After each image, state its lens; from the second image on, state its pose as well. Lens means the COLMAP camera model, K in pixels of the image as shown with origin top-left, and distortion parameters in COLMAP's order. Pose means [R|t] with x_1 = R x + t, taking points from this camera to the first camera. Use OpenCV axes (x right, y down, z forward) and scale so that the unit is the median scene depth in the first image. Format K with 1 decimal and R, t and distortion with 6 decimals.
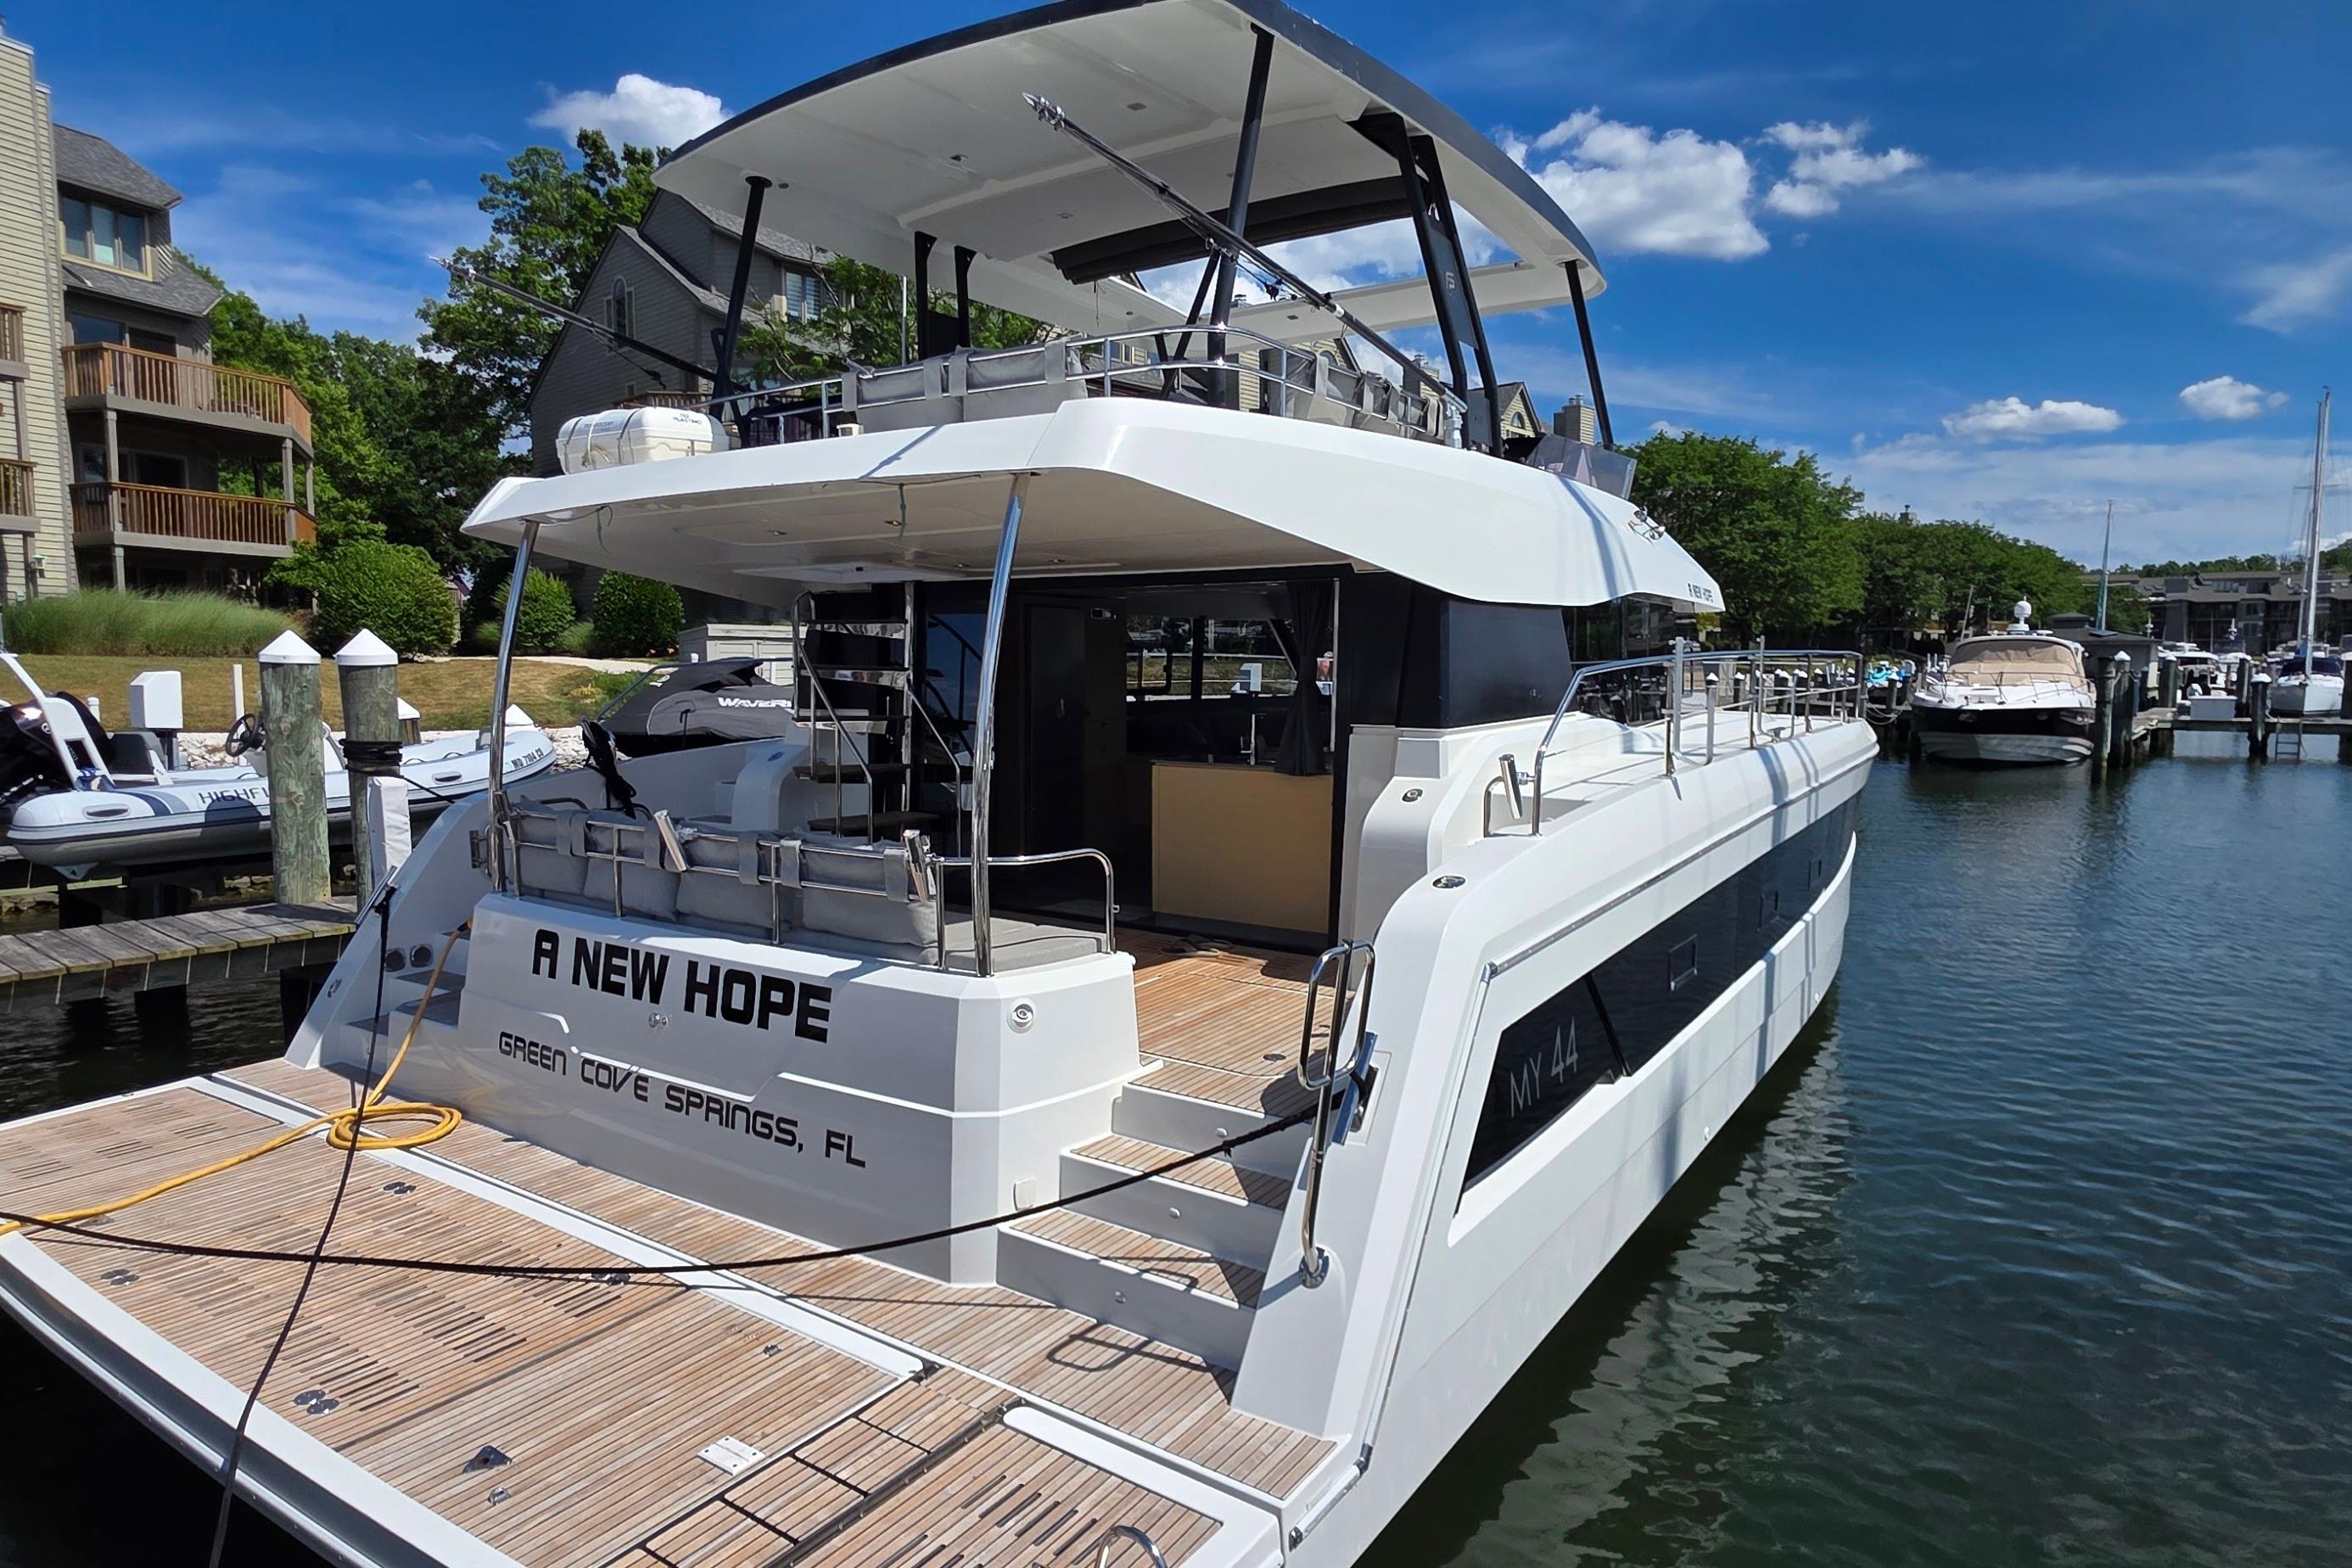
lens RADIAL K [[1361.7, 0, 1181.1], [0, 1361.7, 778.3], [0, 0, 1]] dist [0.001121, 0.000297]
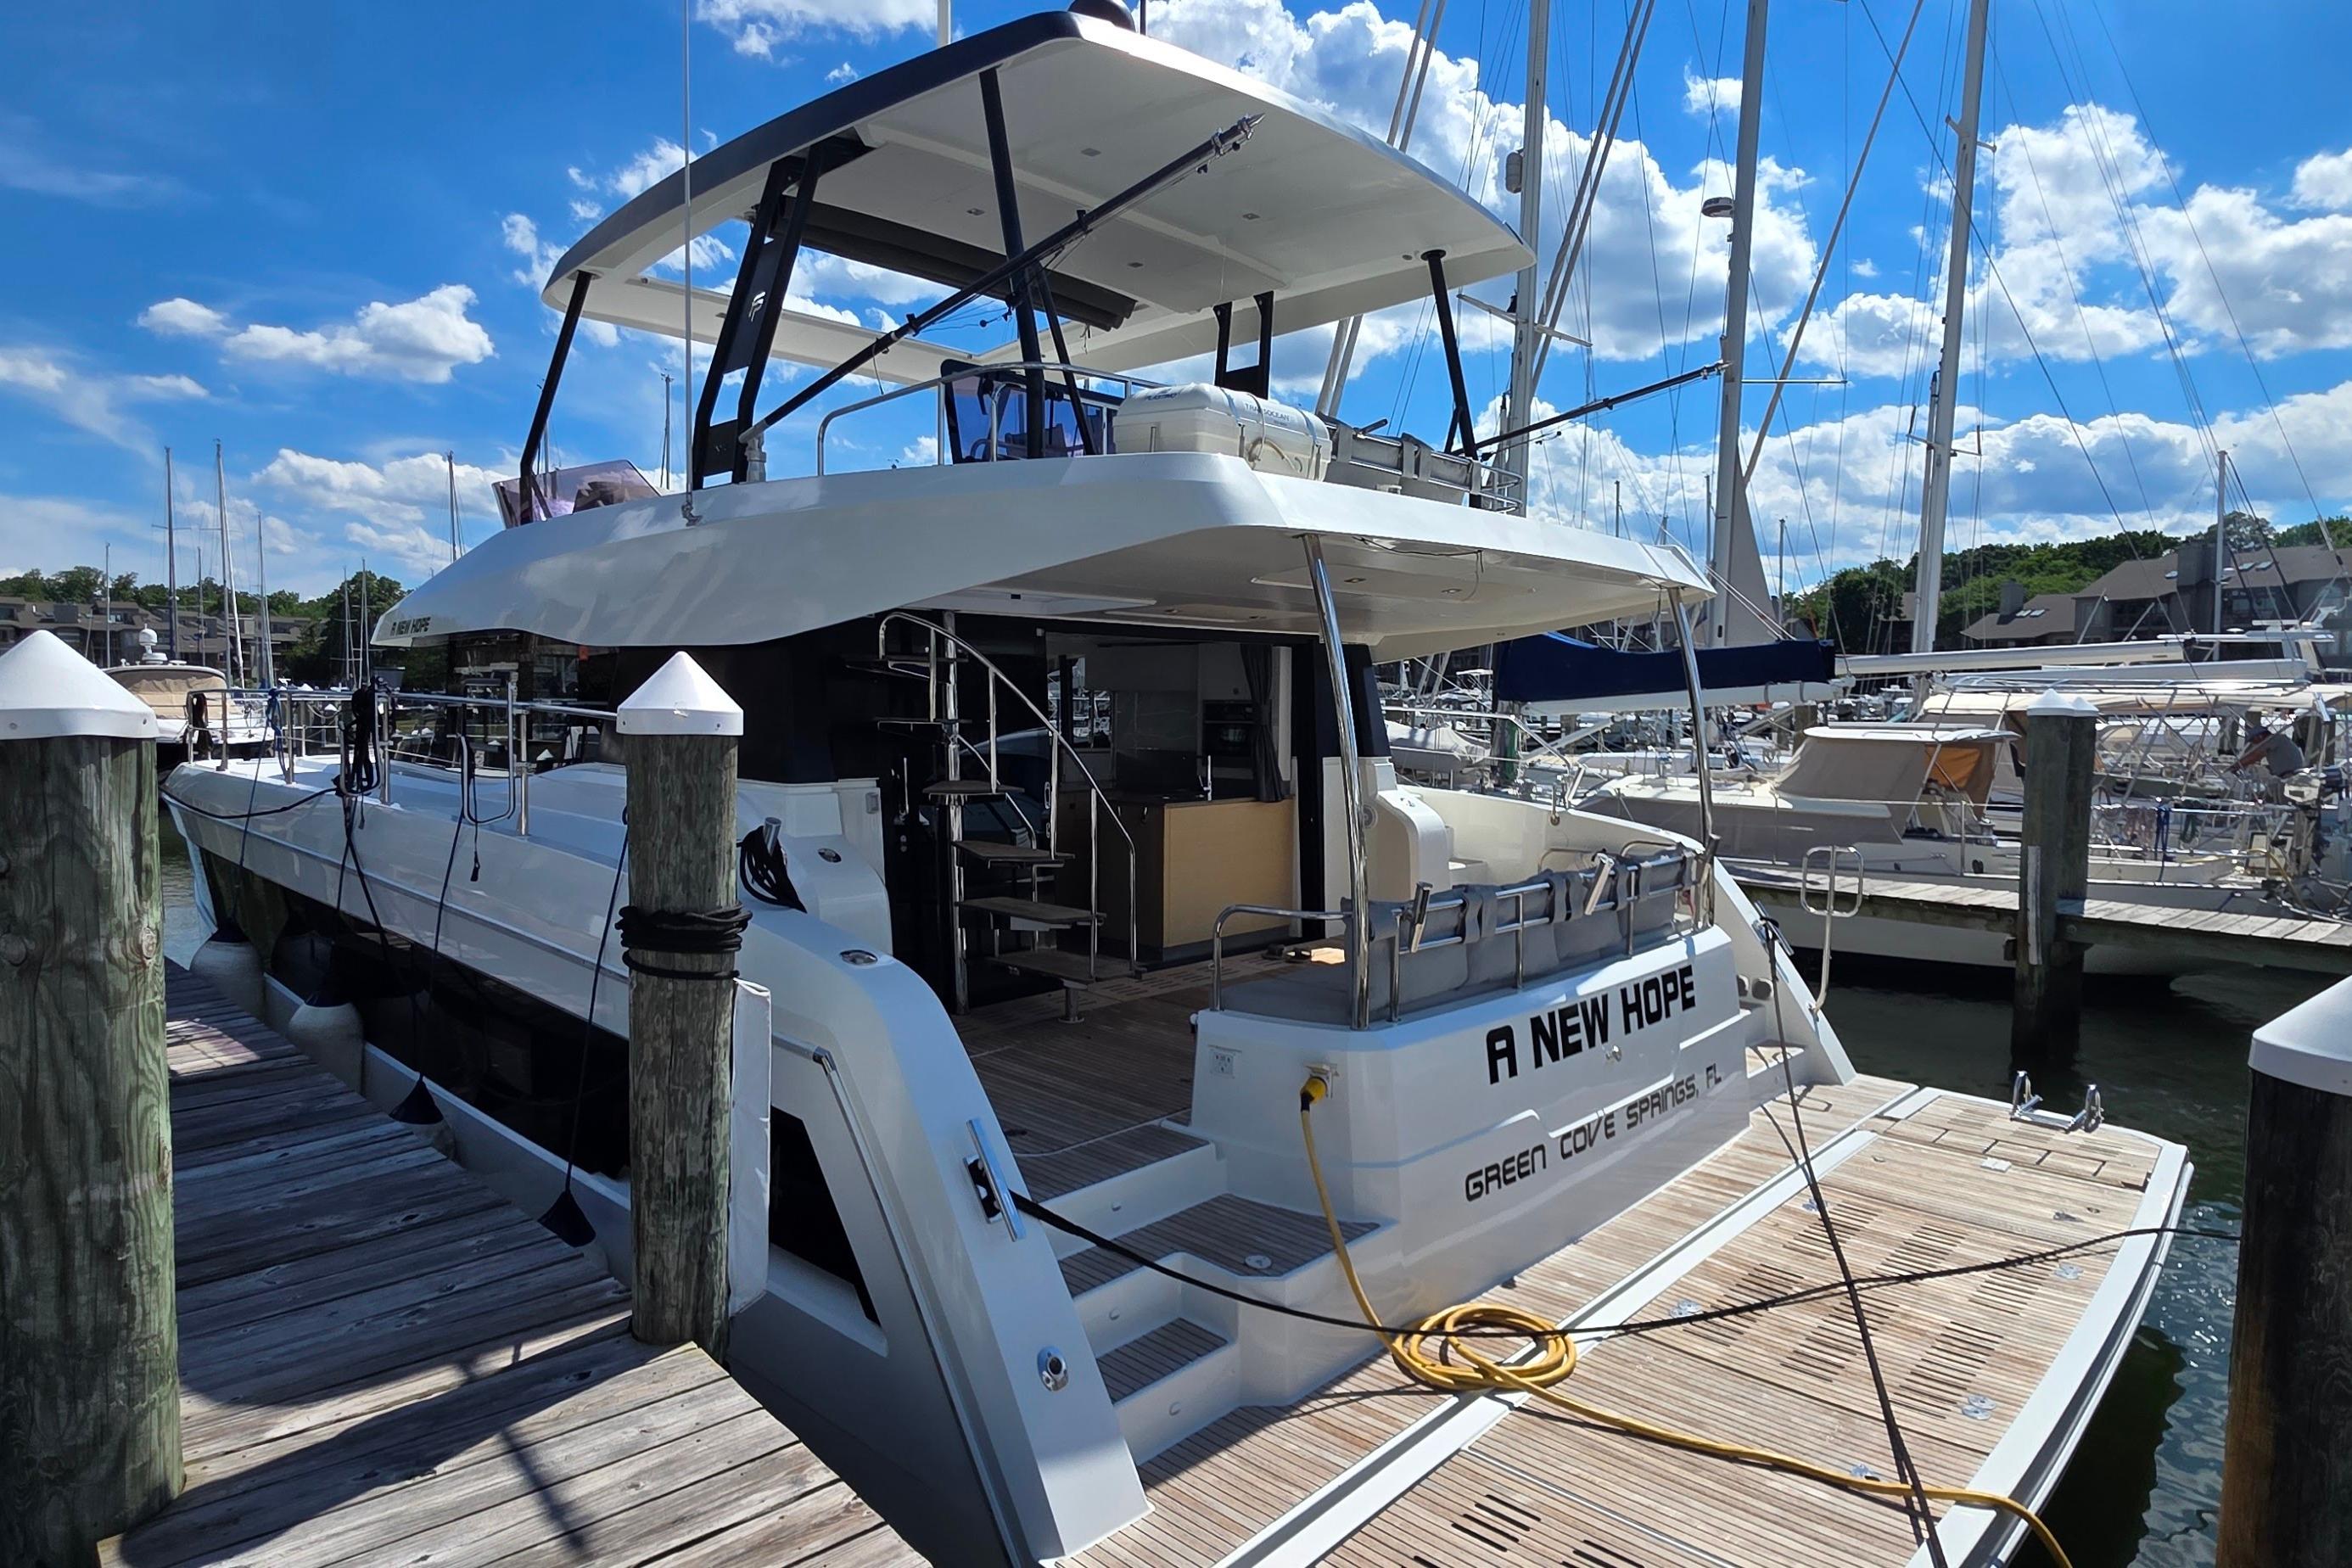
lens RADIAL K [[1337.0, 0, 1181.2], [0, 1337.0, 785.5], [0, 0, 1]] dist [-0.001951, -0.000725]
pose [[0.157542, -0.060589, 0.985652, -1.390636], [0.075079, 0.995962, 0.049223, -0.104625], [-0.984654, 0.066247, 0.161455, 1.097850]]
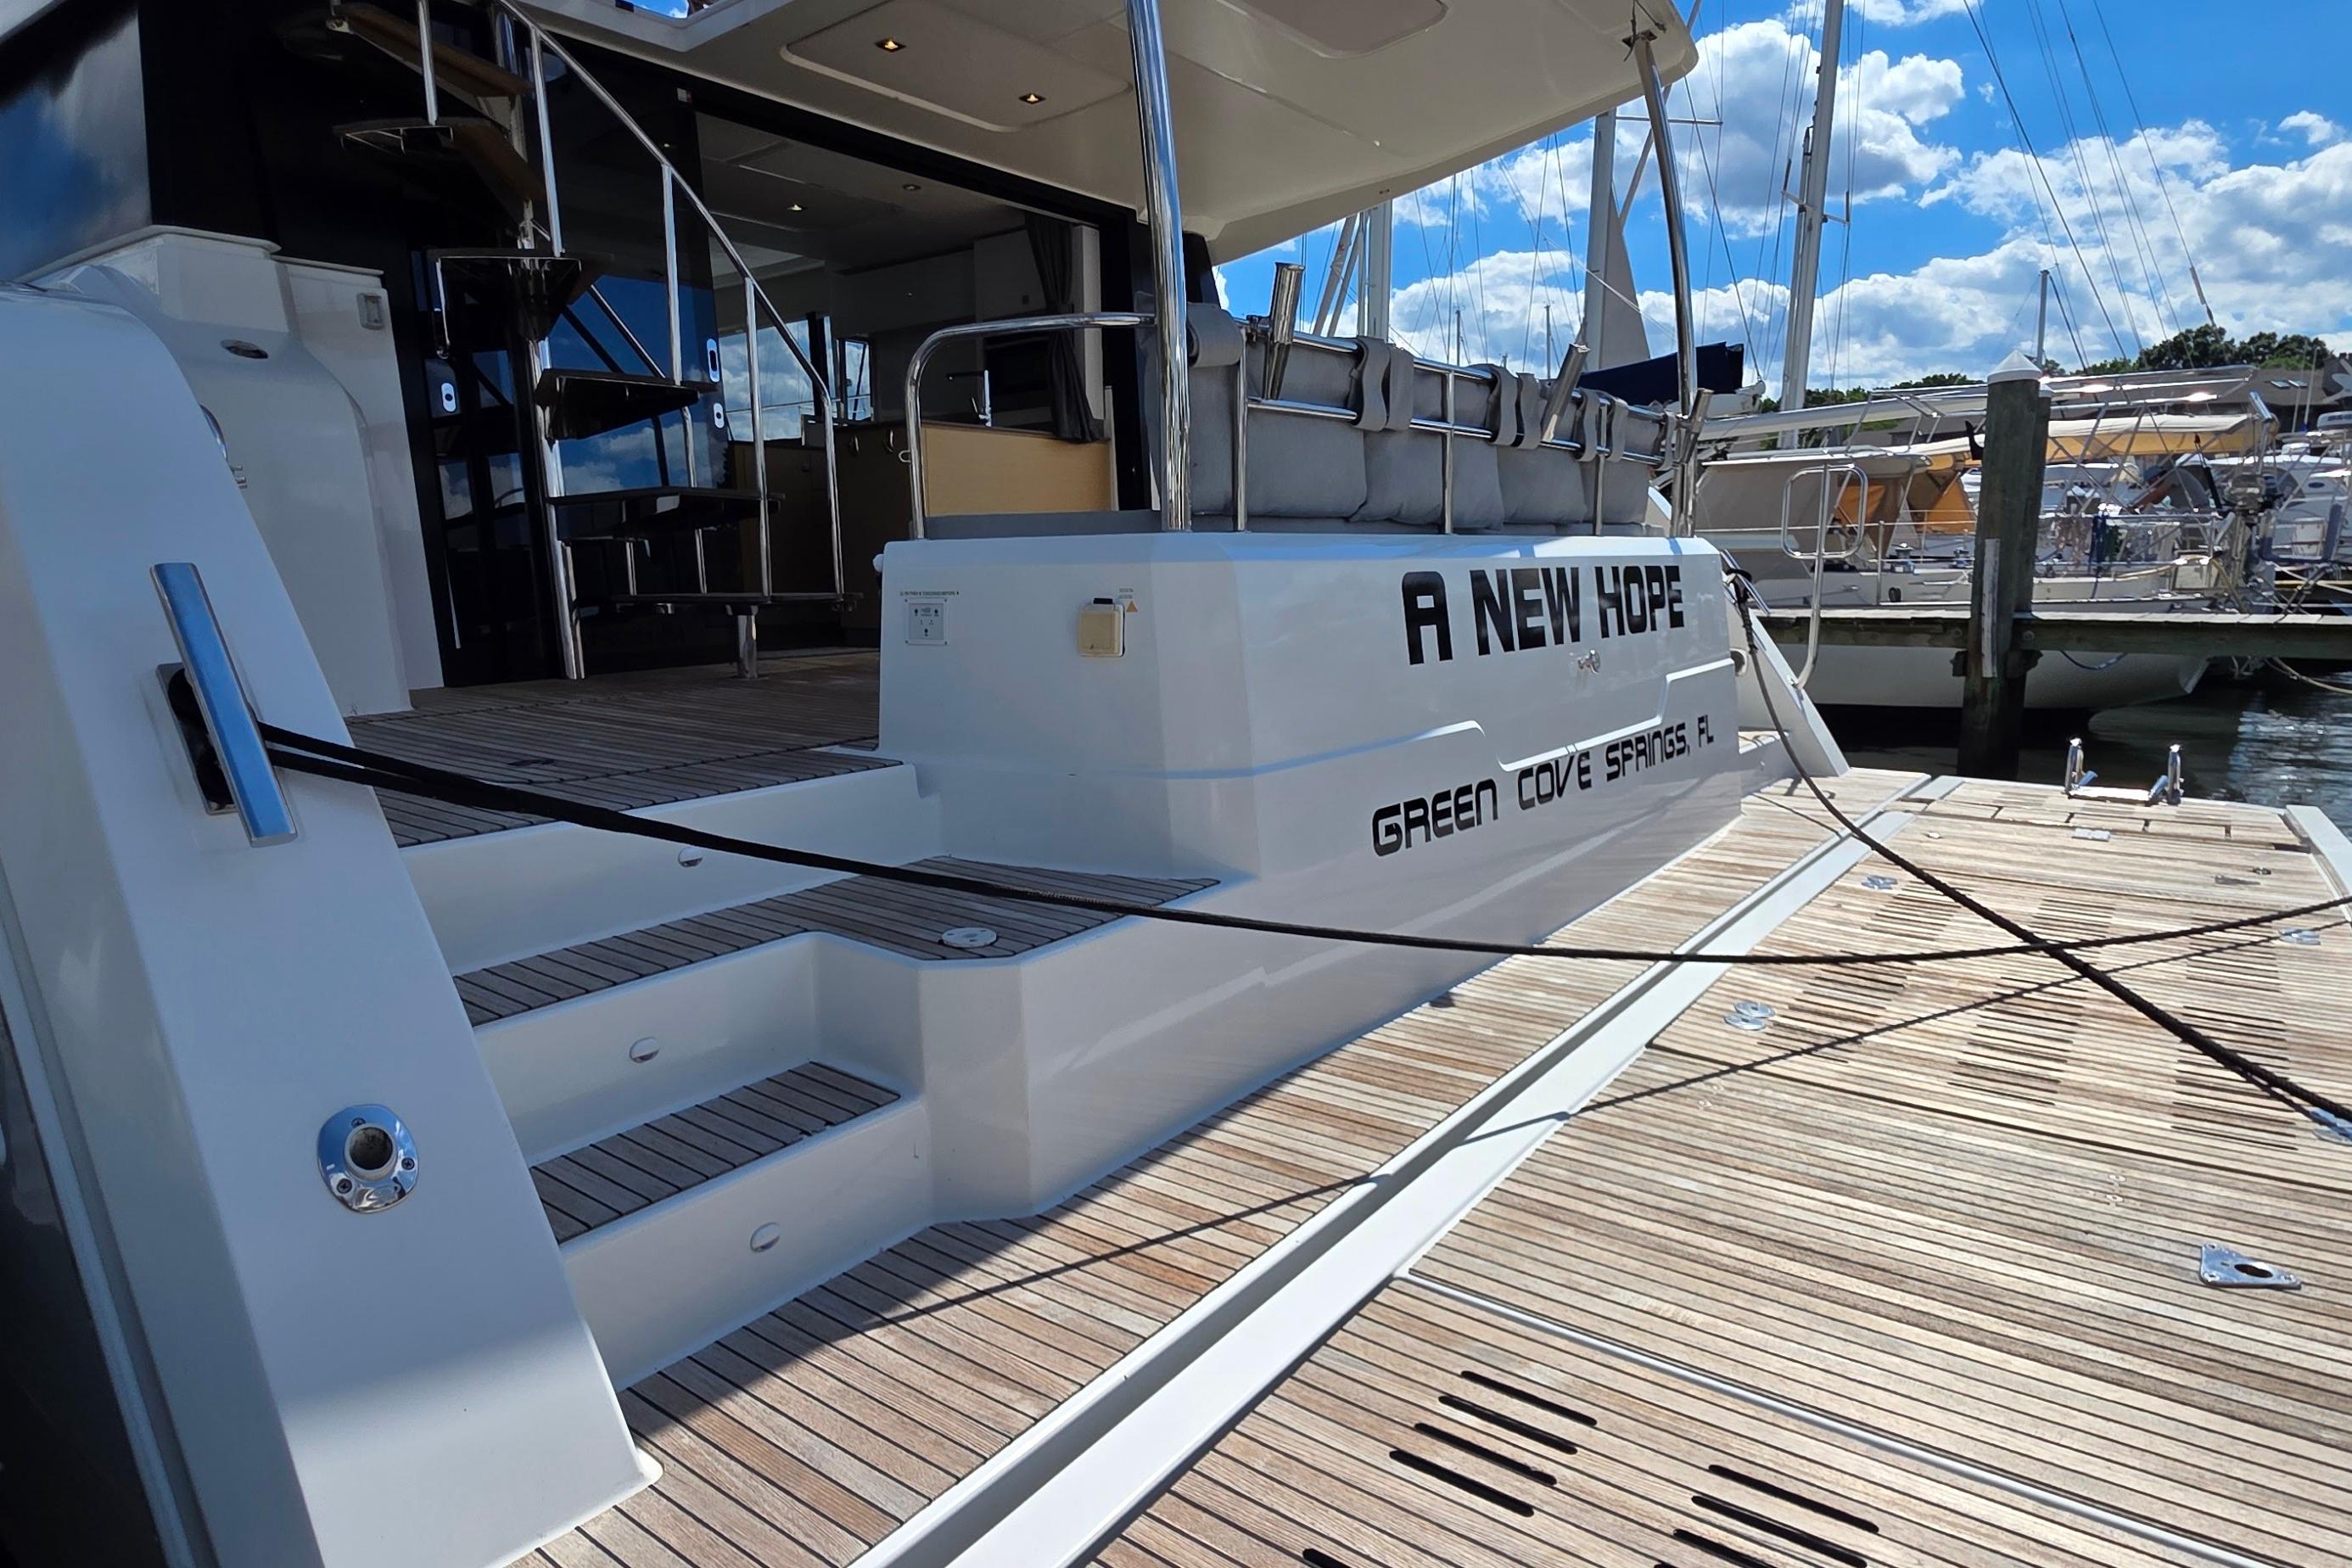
lens RADIAL K [[1361.7, 0, 1181.1], [0, 1361.7, 778.3], [0, 0, 1]] dist [0.001121, 0.000297]
pose [[0.051463, -0.163594, 0.985185, -1.021842], [0.097463, 0.982605, 0.158074, 0.102823], [-0.993908, 0.087884, 0.066512, 1.108193]]
